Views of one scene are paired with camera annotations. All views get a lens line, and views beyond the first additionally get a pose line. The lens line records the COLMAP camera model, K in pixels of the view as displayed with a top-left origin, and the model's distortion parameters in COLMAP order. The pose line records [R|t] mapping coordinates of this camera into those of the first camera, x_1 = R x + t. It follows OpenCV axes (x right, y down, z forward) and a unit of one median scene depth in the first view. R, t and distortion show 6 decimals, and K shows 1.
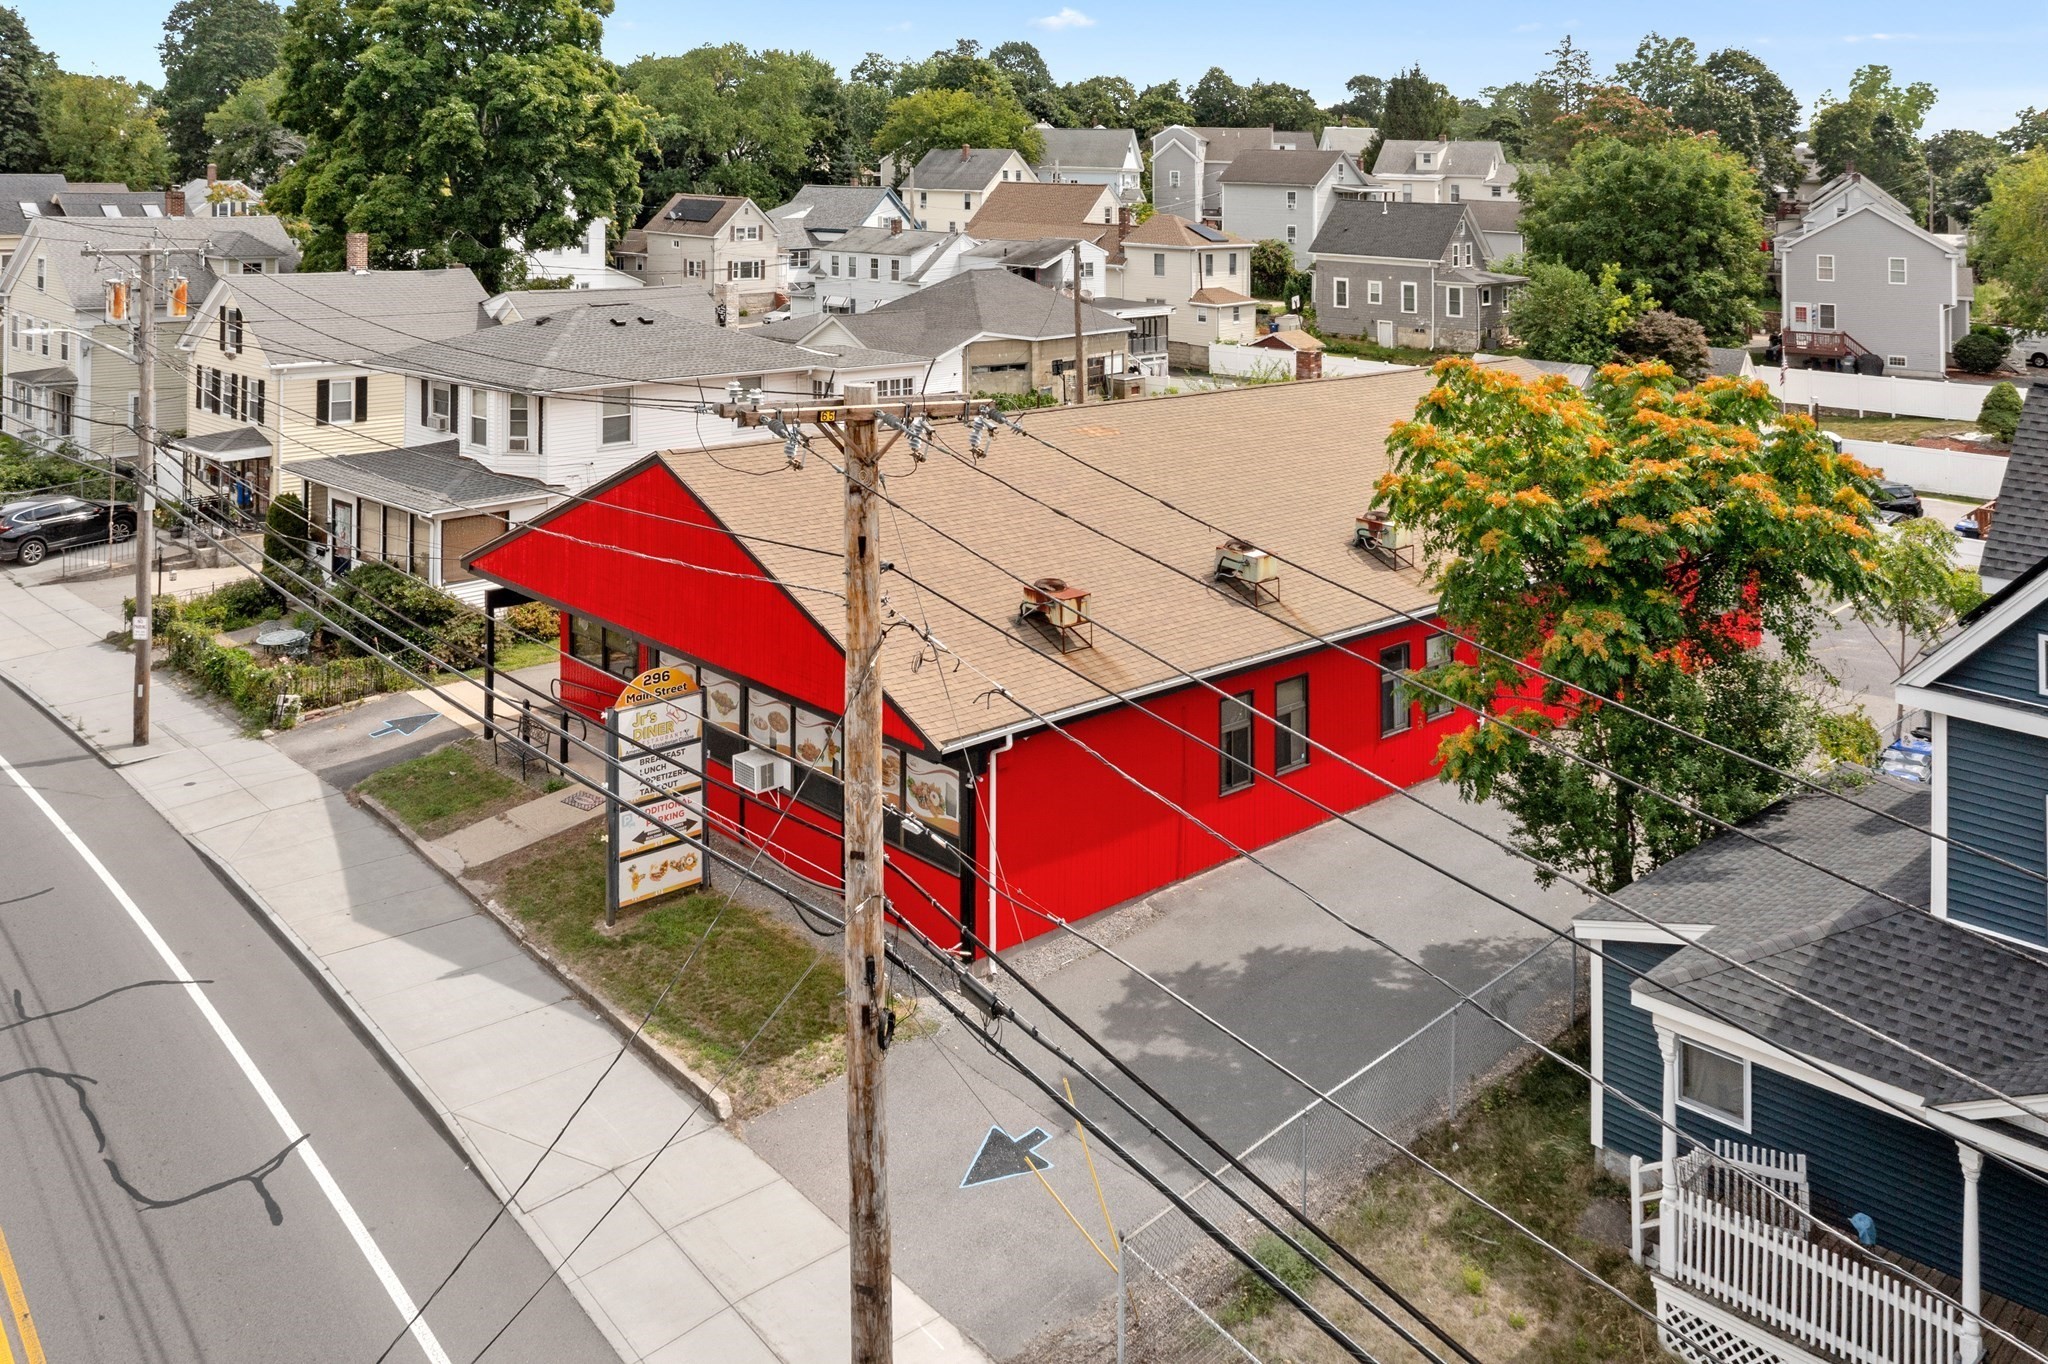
lens RADIAL K [[1657.0, 0, 985.3], [0, 1657.0, 178.1], [0, 0, 1]] dist [-0.008860, -0.003061]
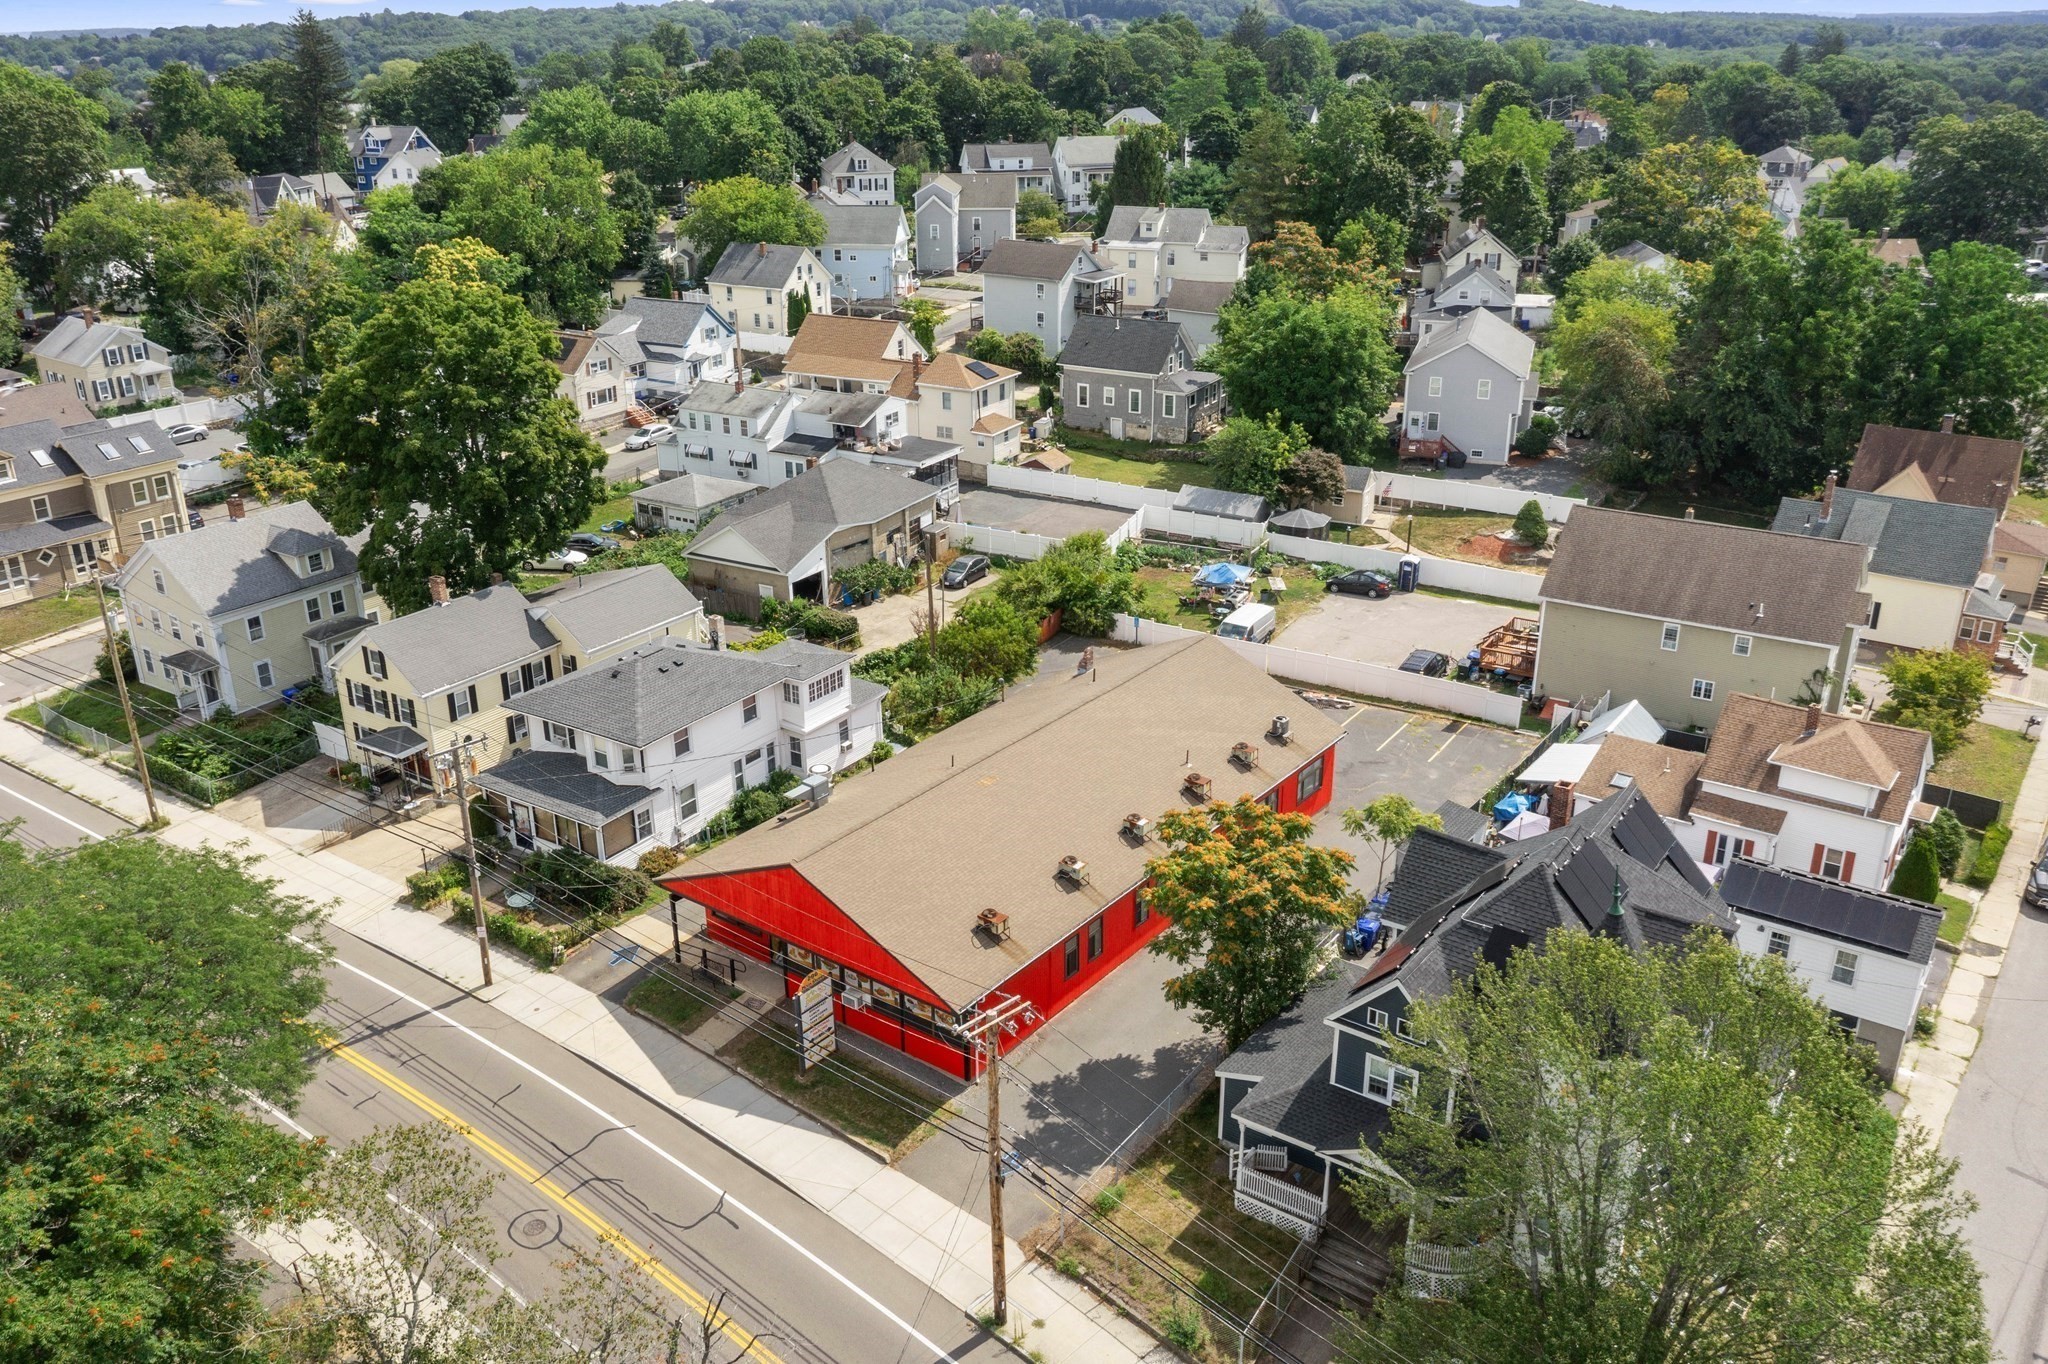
lens RADIAL K [[1623.9, 0, 985.0], [0, 1623.9, 682.9], [0, 0, 1]] dist [-0.014325, 0.001685]
pose [[0.984783, -0.083438, 0.152450, -0.092663], [0.015716, 0.916369, 0.400026, -0.307174], [-0.173078, -0.391543, 0.903736, -0.275182]]
